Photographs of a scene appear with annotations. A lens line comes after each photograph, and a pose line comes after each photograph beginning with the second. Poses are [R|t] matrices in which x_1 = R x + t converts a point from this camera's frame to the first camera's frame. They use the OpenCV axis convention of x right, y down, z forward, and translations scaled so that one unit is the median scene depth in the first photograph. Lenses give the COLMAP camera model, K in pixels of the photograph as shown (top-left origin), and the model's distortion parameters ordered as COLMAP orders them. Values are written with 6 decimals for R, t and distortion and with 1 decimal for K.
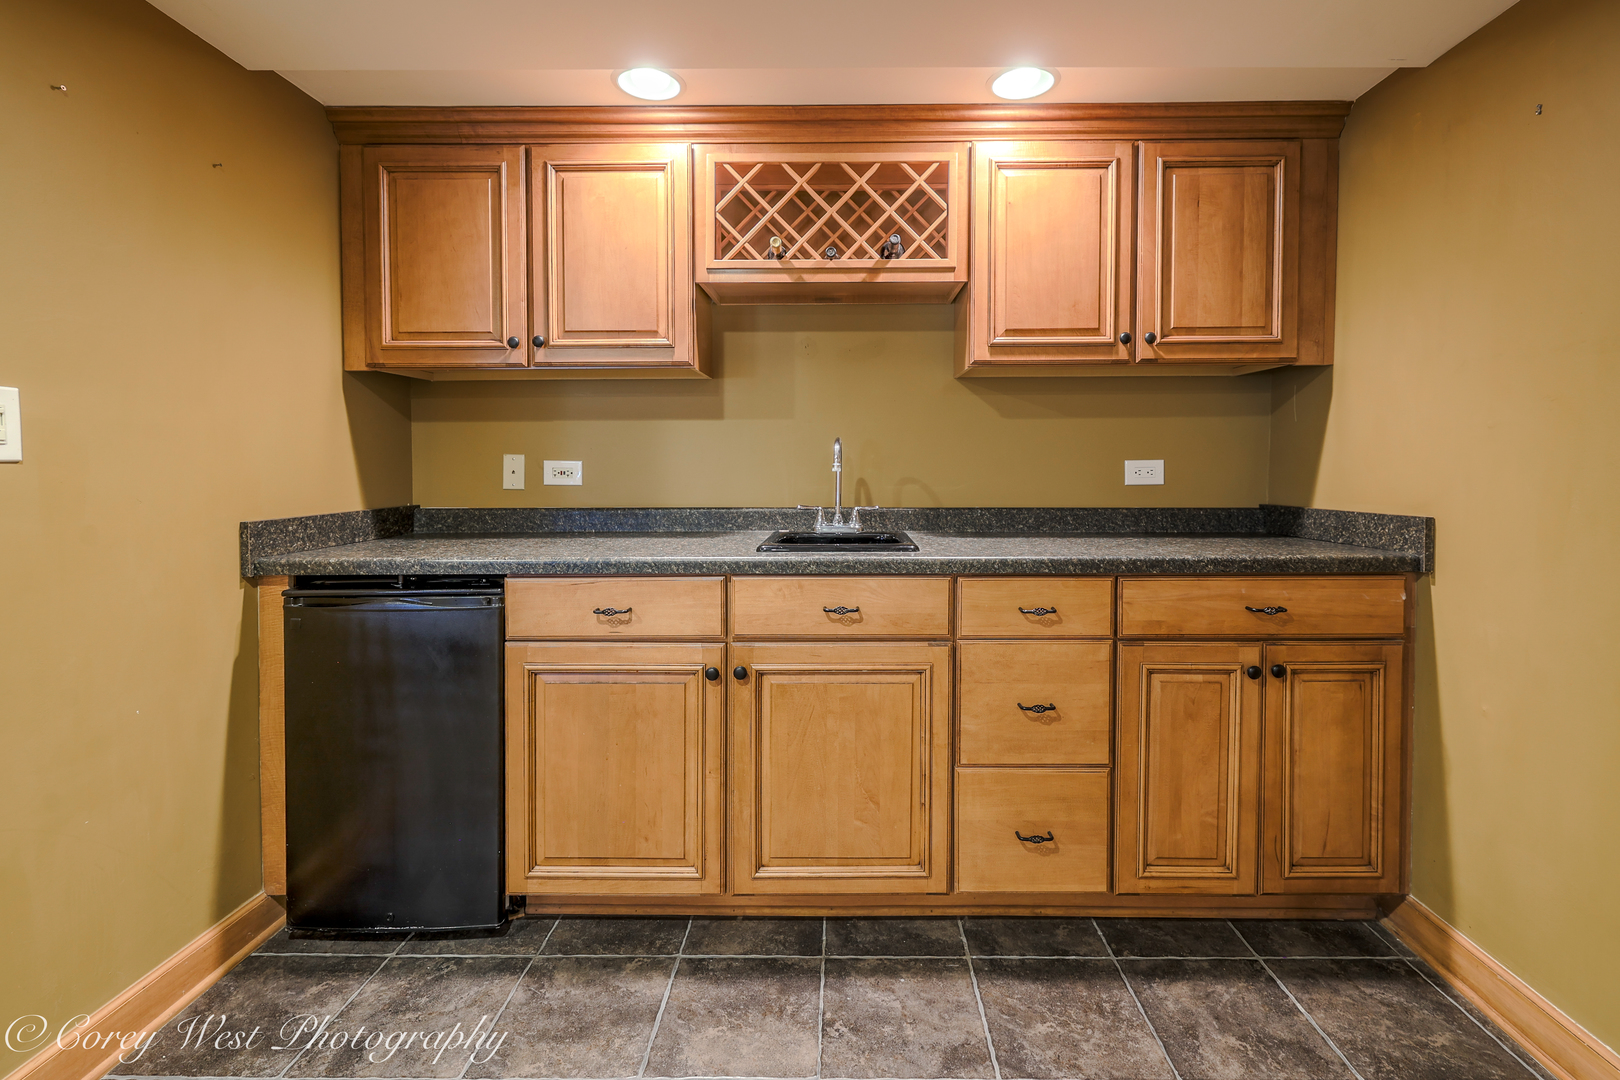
lens RADIAL K [[740.3, 0, 805.7], [0, 740.3, 480.2], [0, 0, 1]] dist [-0.000487, 0.000306]
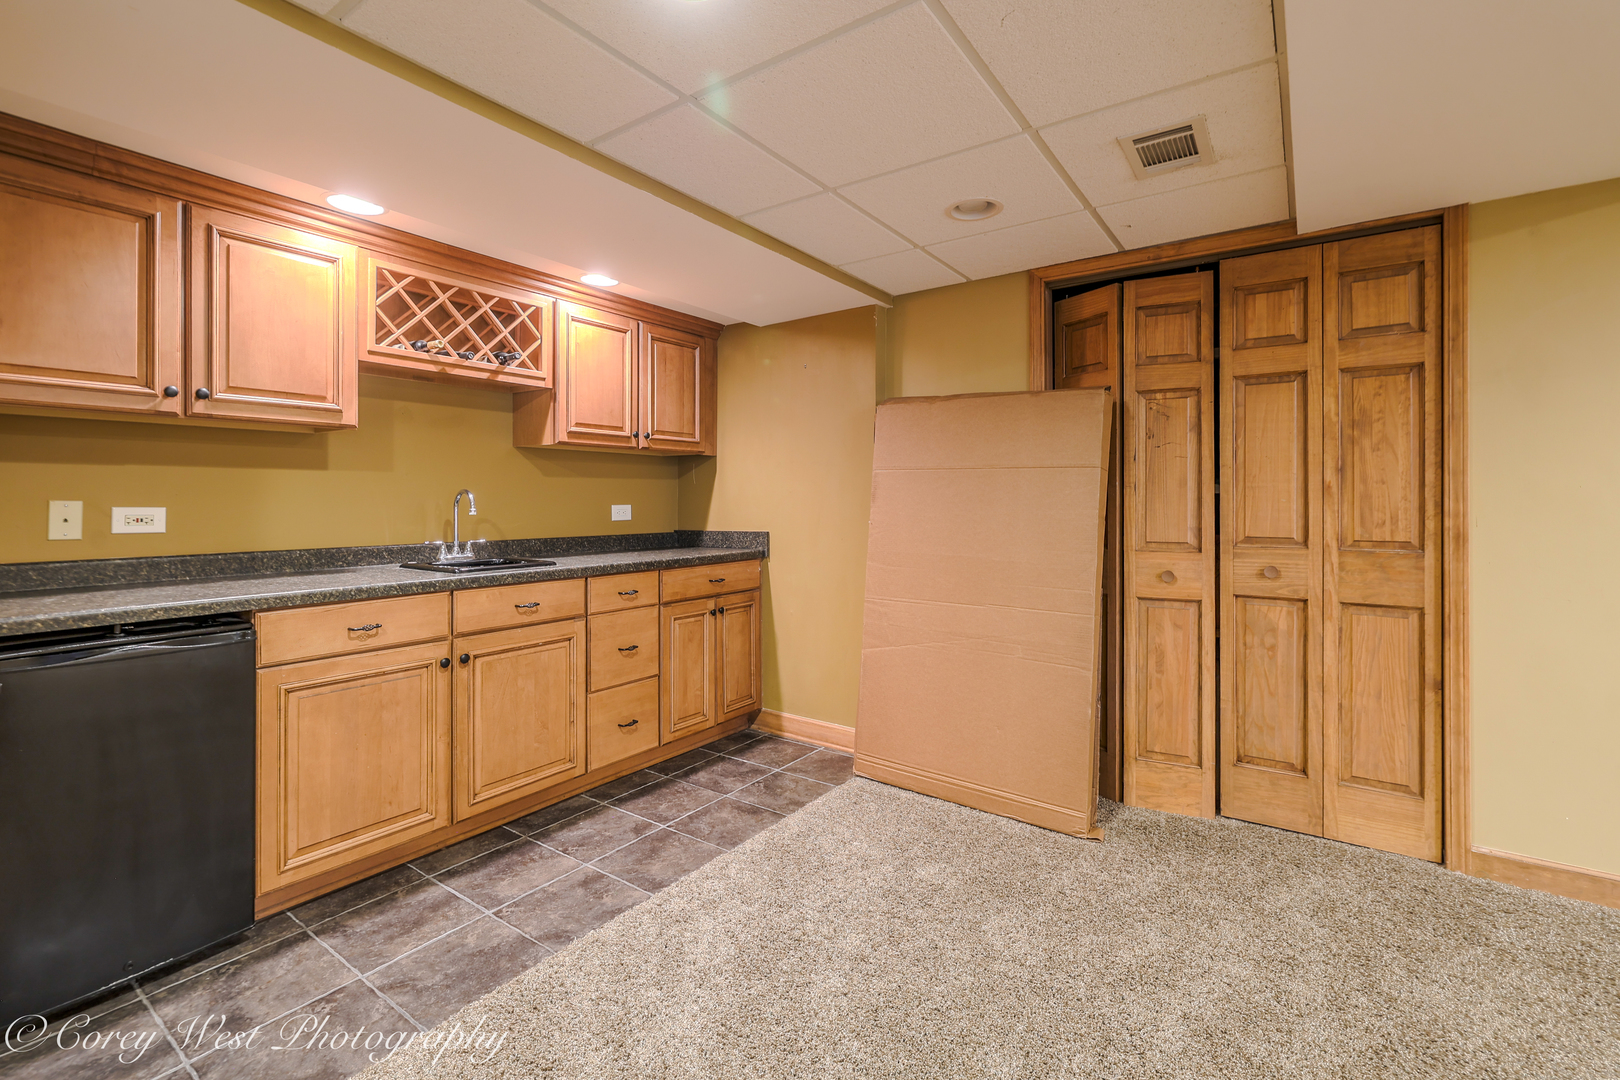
lens RADIAL K [[712.3, 0, 810.4], [0, 712.3, 499.7], [0, 0, 1]] dist [-0.000595, -0.000056]
pose [[0.572859, 0.003193, 0.819648, -0.769597], [0.021049, 0.999605, -0.018605, -0.002298], [-0.819384, 0.027911, 0.572565, -0.300611]]
